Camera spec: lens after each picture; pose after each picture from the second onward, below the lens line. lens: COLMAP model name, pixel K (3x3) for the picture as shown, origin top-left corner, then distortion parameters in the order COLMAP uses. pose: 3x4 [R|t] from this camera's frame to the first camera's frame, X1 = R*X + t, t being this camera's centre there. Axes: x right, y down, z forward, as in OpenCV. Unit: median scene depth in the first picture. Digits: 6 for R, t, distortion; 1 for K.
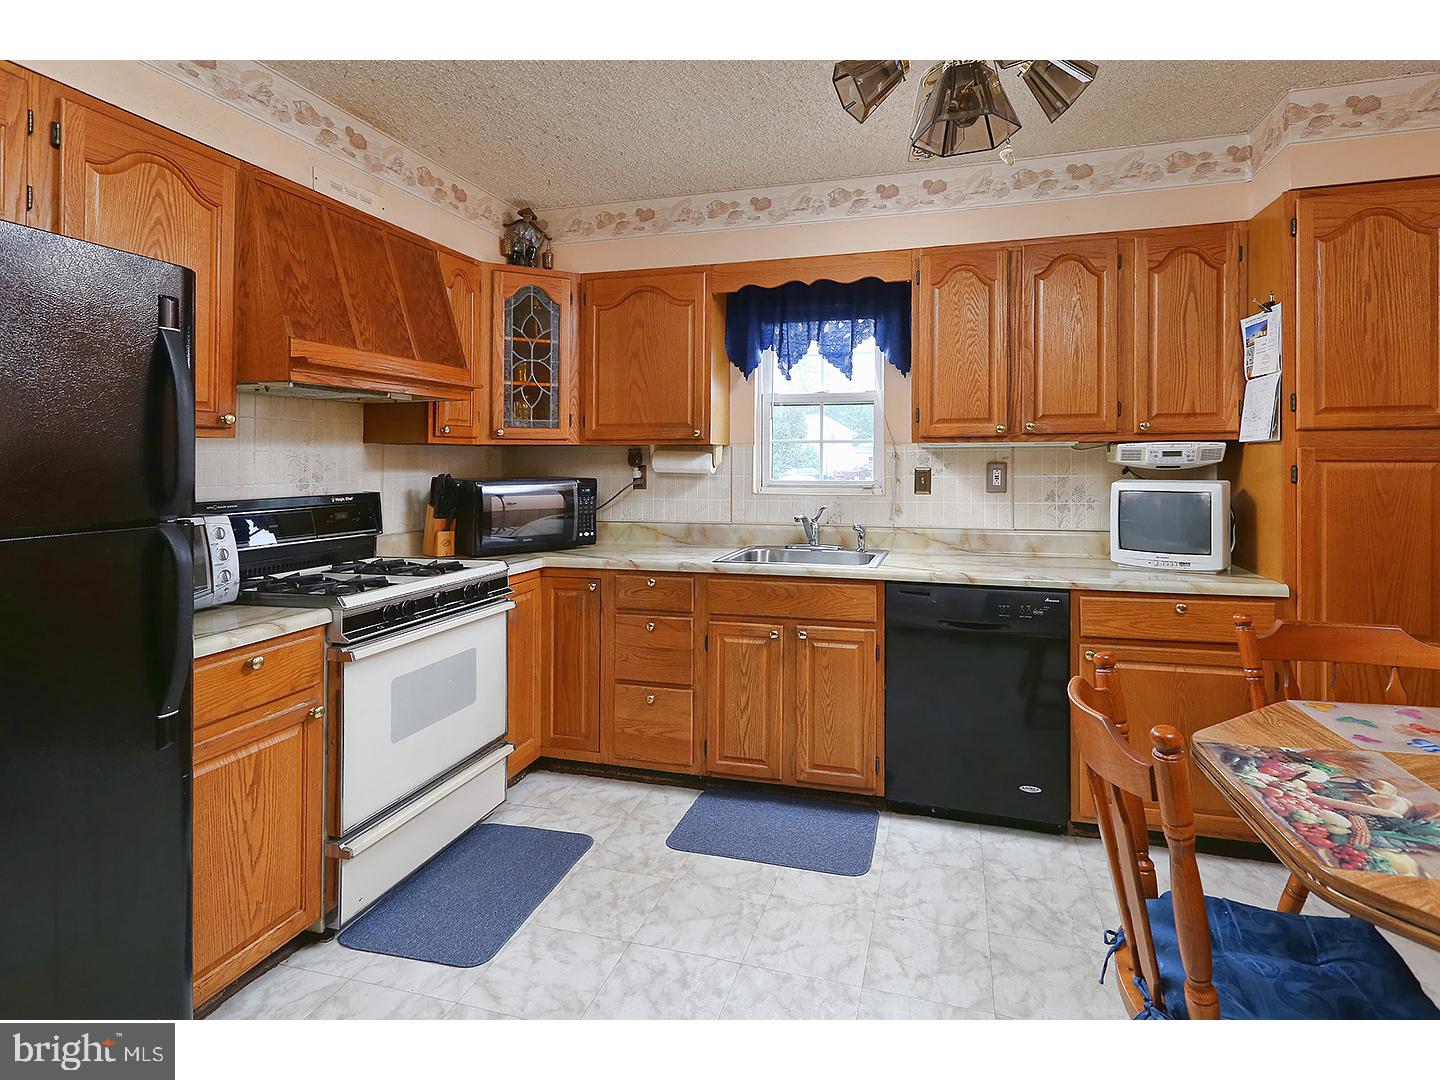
lens RADIAL K [[714.9, 0, 720.0], [0, 714.9, 540.0], [0, 0, 1]] dist [0.002670, 0.000181]
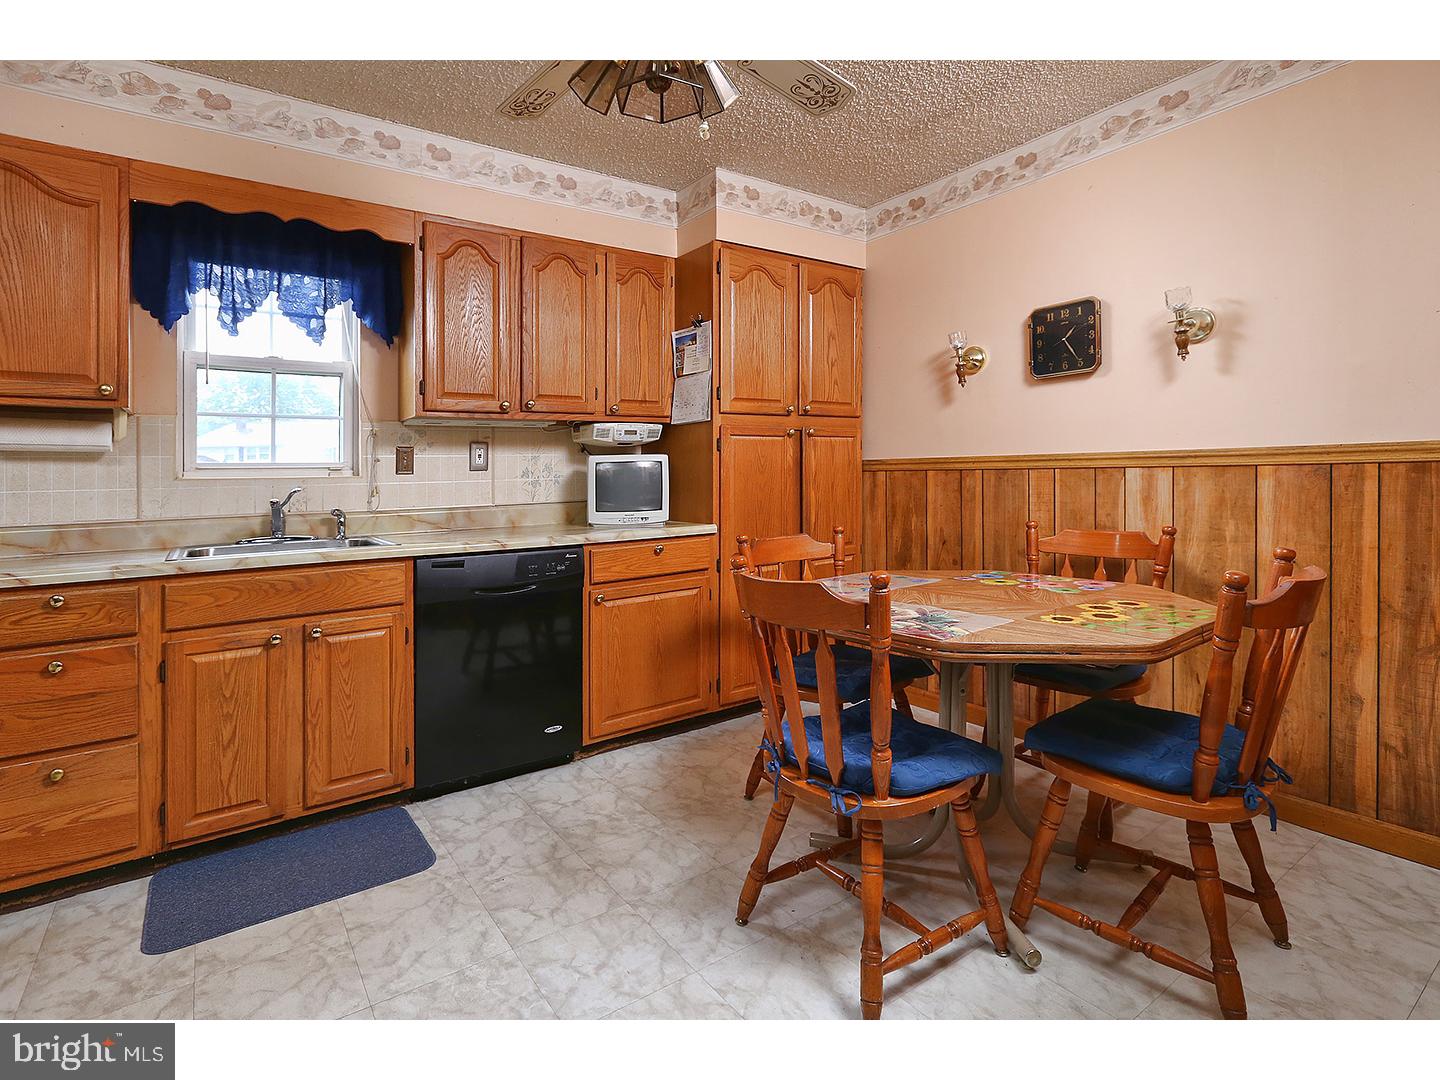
lens RADIAL K [[669.8, 0, 720.0], [0, 669.8, 540.0], [0, 0, 1]] dist [-0.001067, -0.000625]
pose [[0.648971, -0.088956, 0.755594, -0.162282], [0.089816, 0.995154, 0.040017, 0.032282], [-0.755493, 0.041894, 0.653816, 0.096781]]
